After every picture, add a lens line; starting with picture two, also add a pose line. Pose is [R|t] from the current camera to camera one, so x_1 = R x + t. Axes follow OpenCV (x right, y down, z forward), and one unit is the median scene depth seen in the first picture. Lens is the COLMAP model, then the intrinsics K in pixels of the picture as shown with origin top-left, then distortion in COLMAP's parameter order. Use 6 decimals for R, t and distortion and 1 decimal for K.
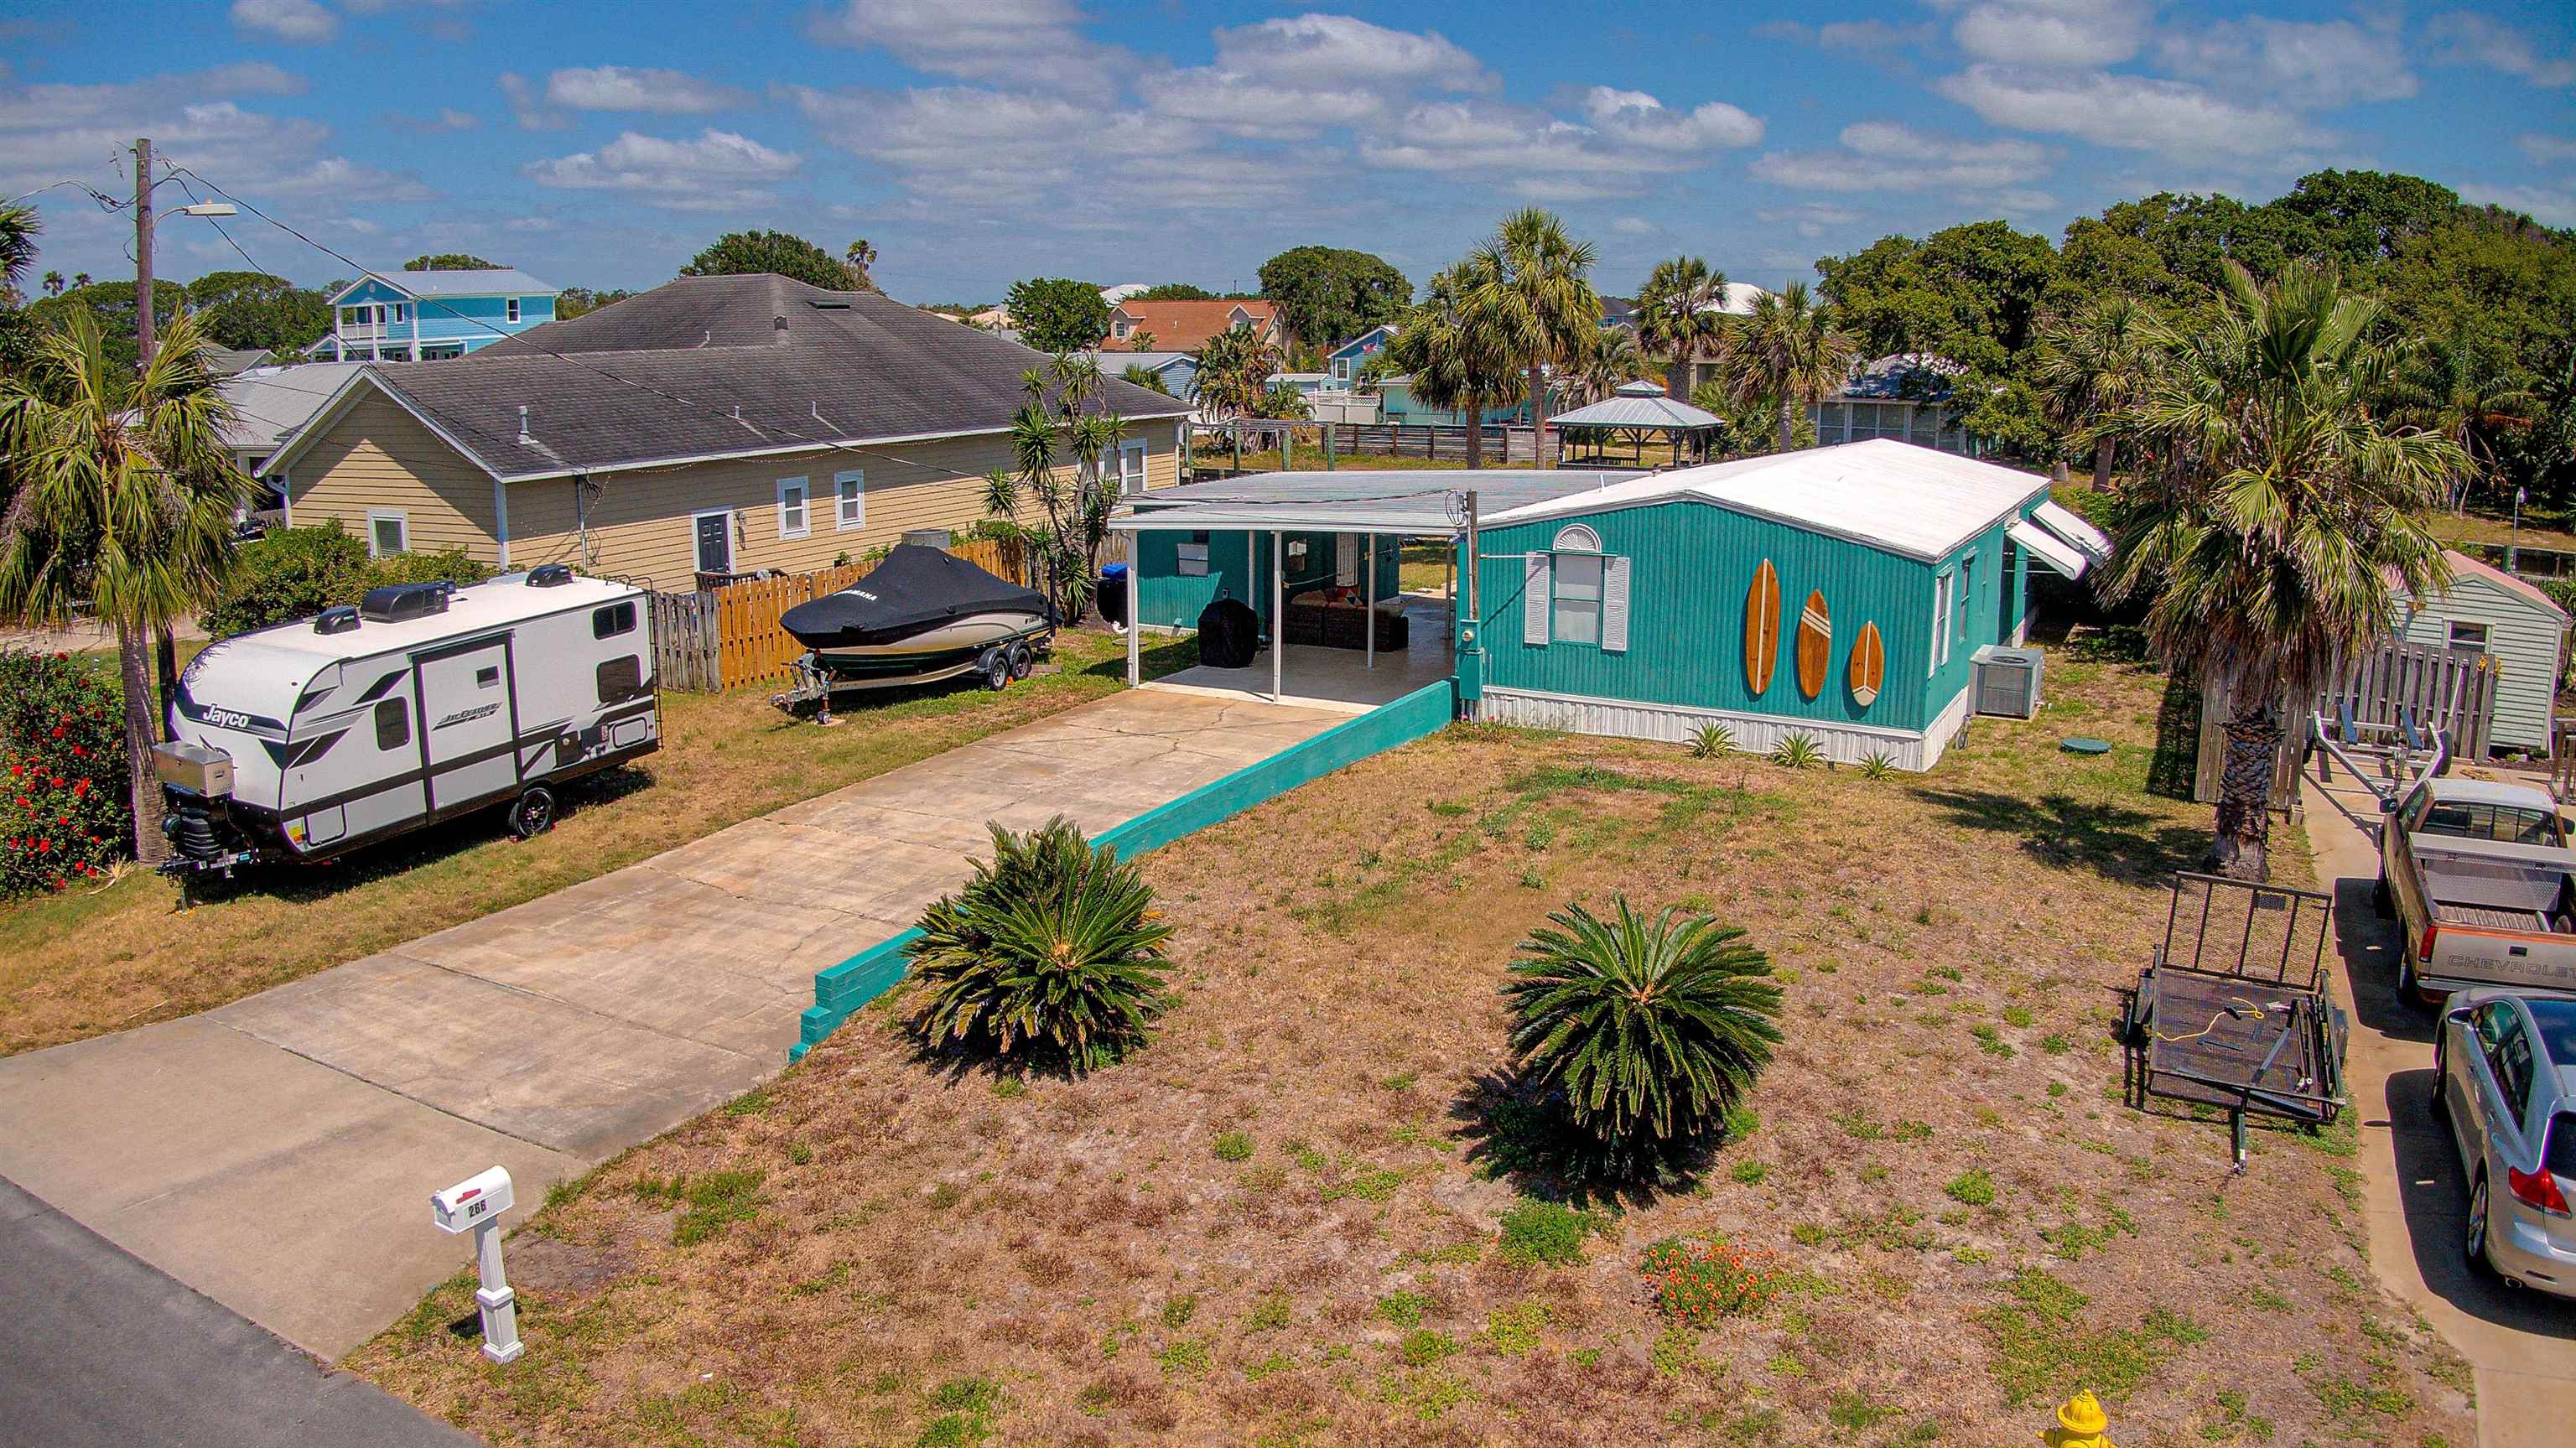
lens RADIAL K [[1833.1, 0, 1332.6], [0, 1833.1, 728.4], [0, 0, 1]] dist [-0.141739, -0.065315]
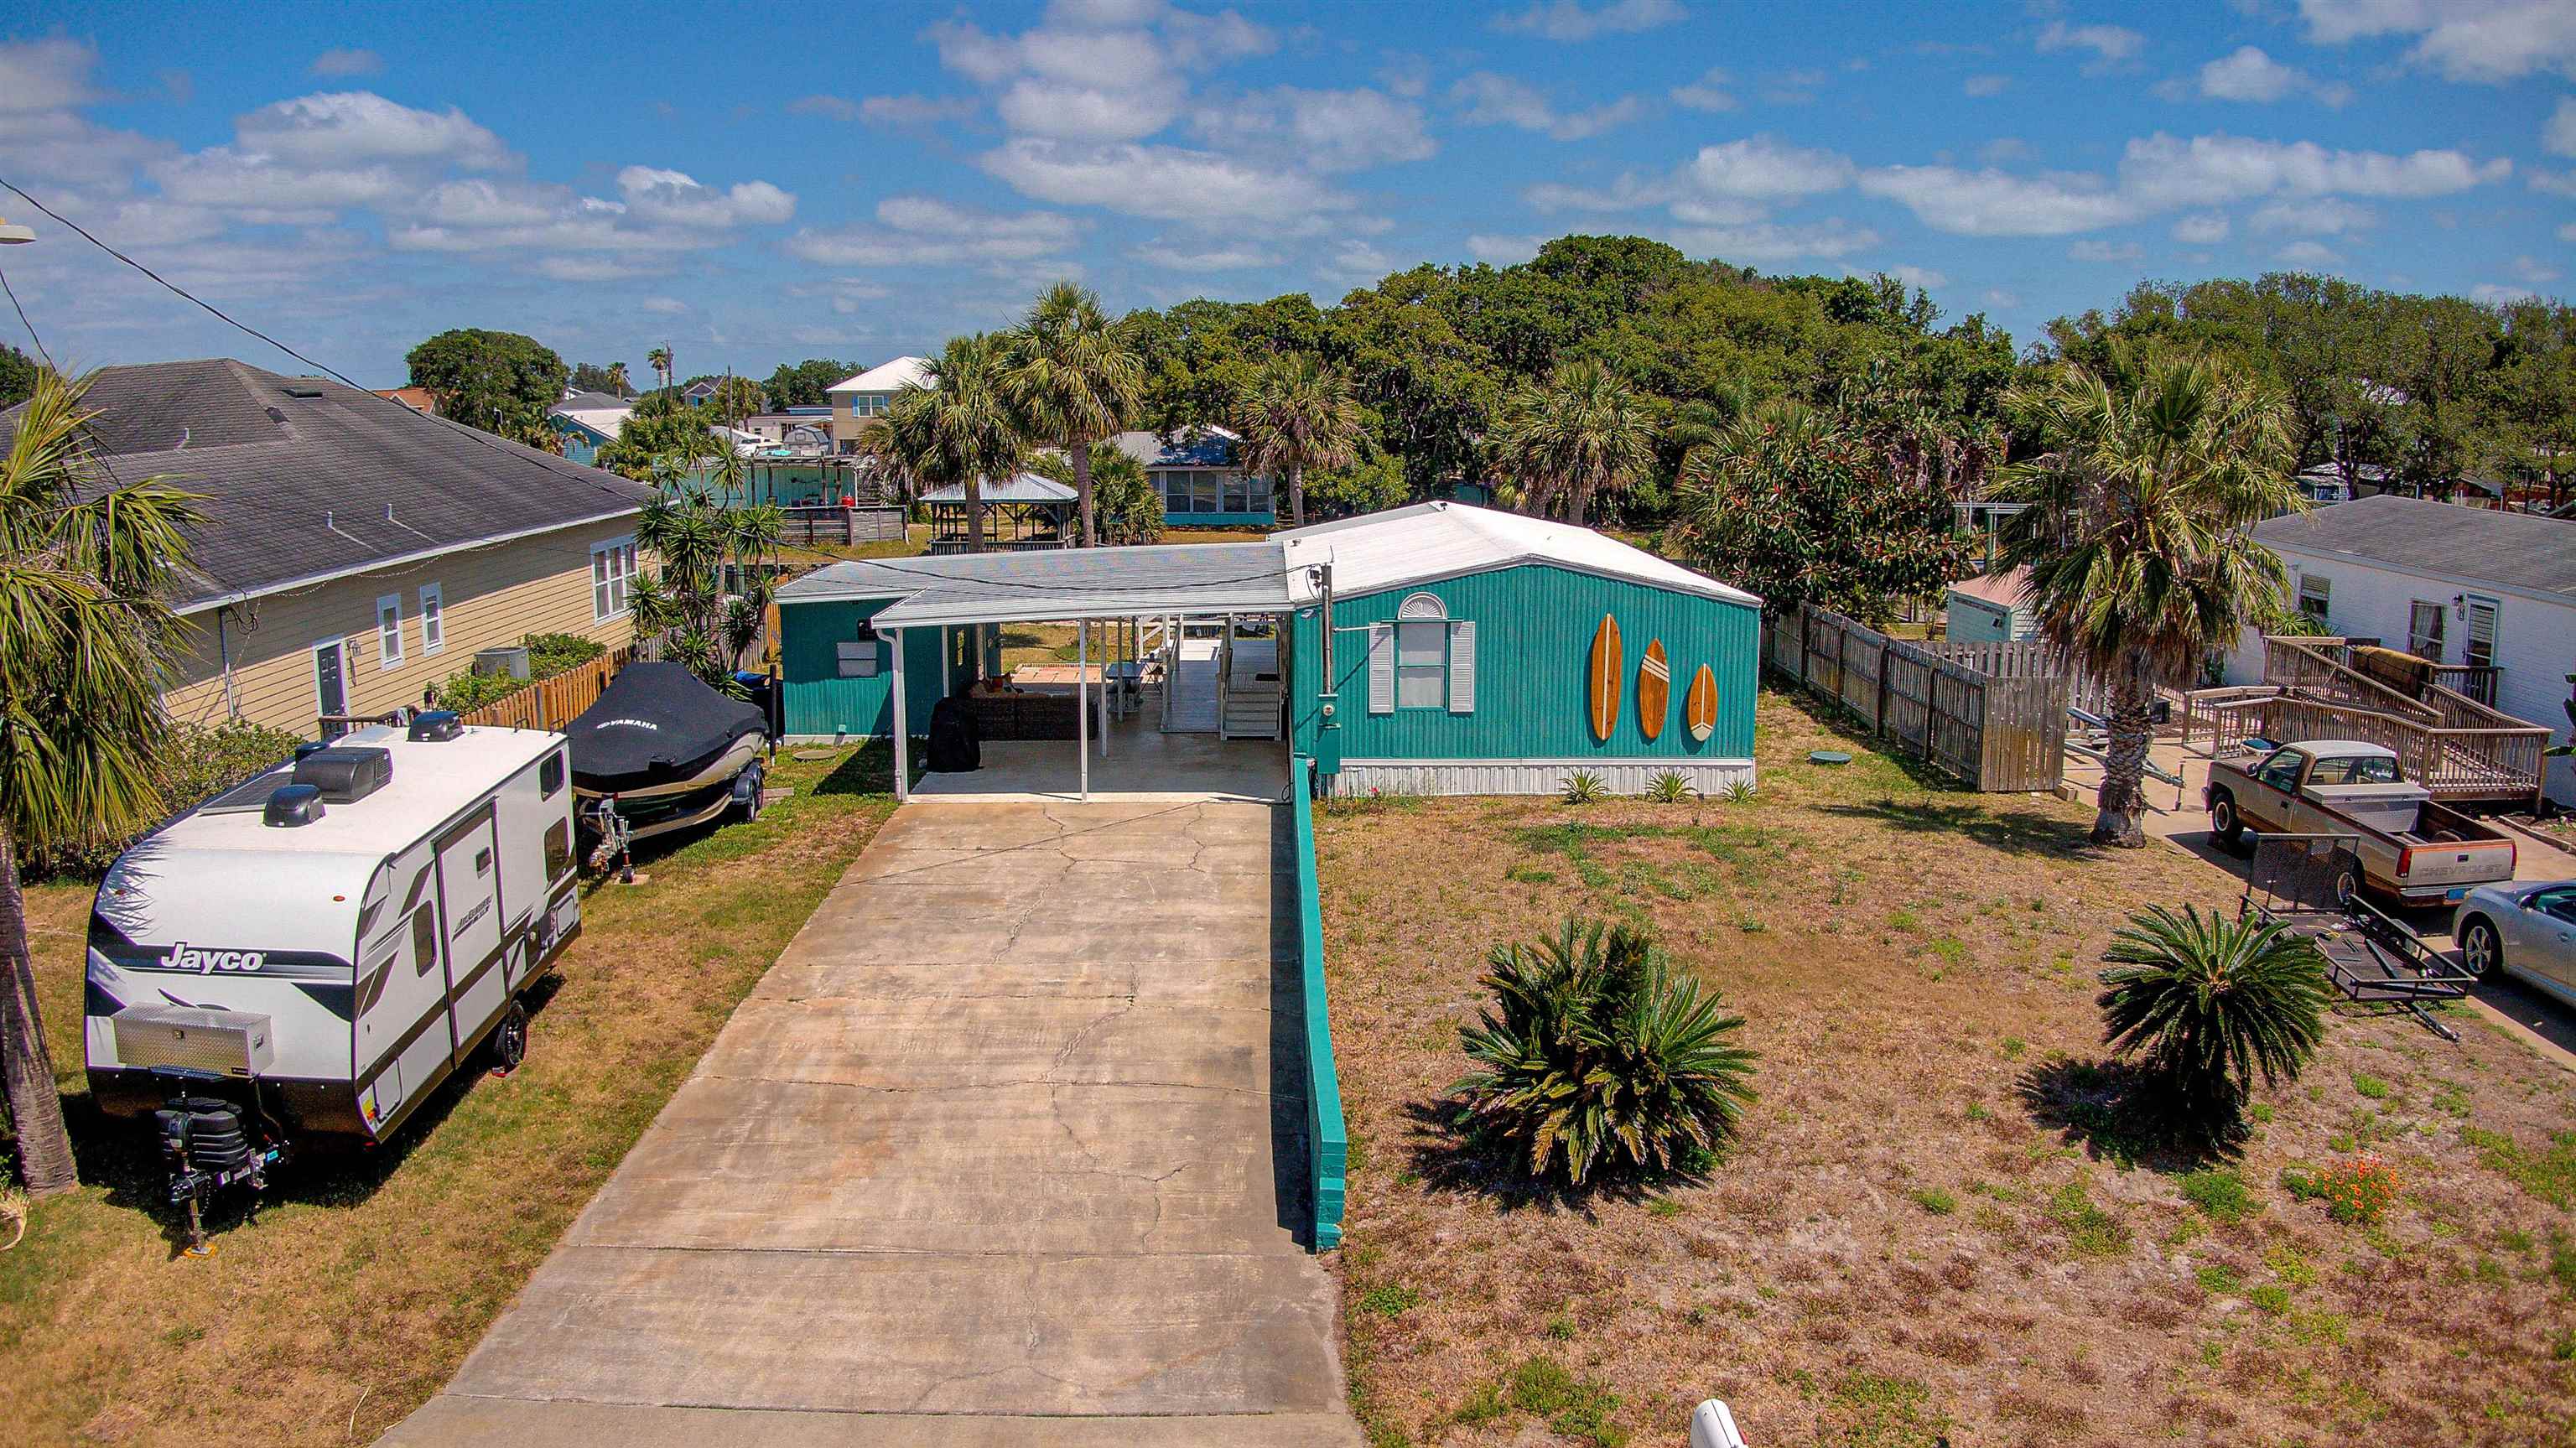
lens RADIAL K [[1826.6, 0, 1290.5], [0, 1826.6, 716.7], [0, 0, 1]] dist [-0.138611, -0.064900]
pose [[0.880488, -0.086814, 0.466053, -0.408070], [0.107937, 0.993981, -0.018765, -0.031042], [-0.461618, 0.066827, 0.884558, 0.132367]]
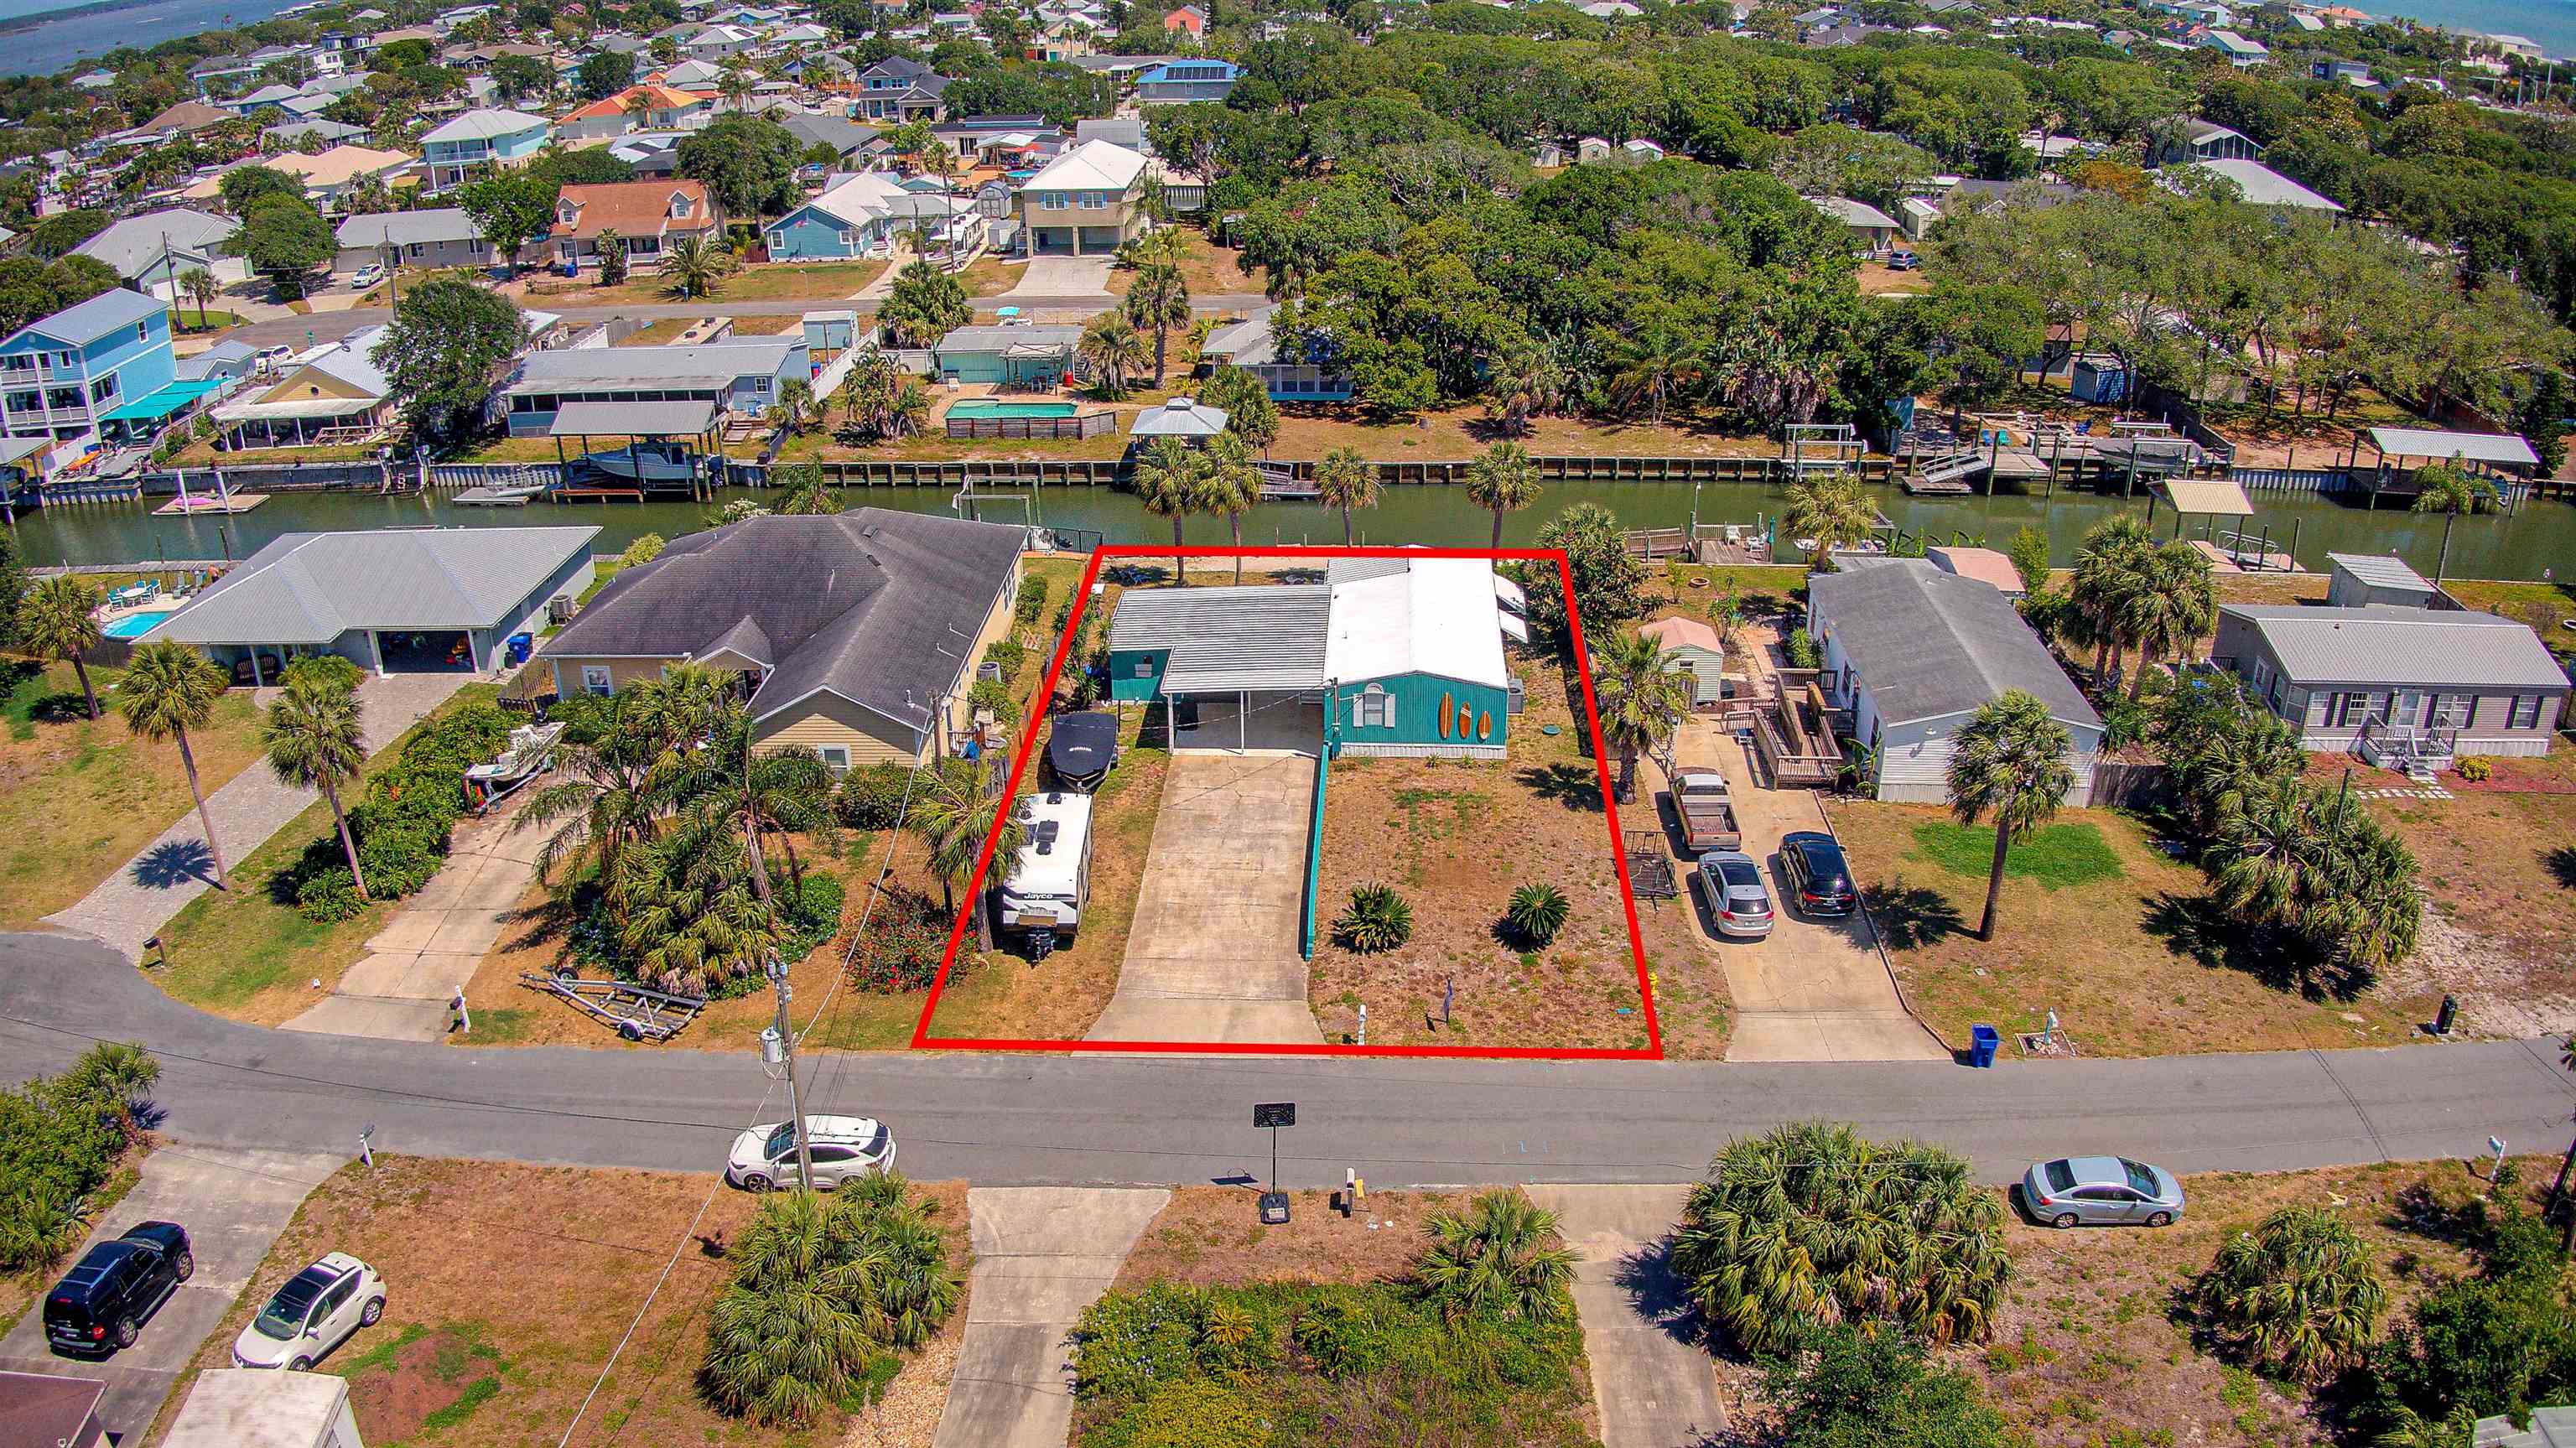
lens RADIAL K [[1826.6, 0, 1290.5], [0, 1826.6, 716.7], [0, 0, 1]] dist [-0.138611, -0.064900]
pose [[0.910632, -0.184268, 0.369857, -0.943853], [0.103691, 0.968328, 0.227134, -0.666755], [-0.399996, -0.168485, 0.900897, -1.311077]]
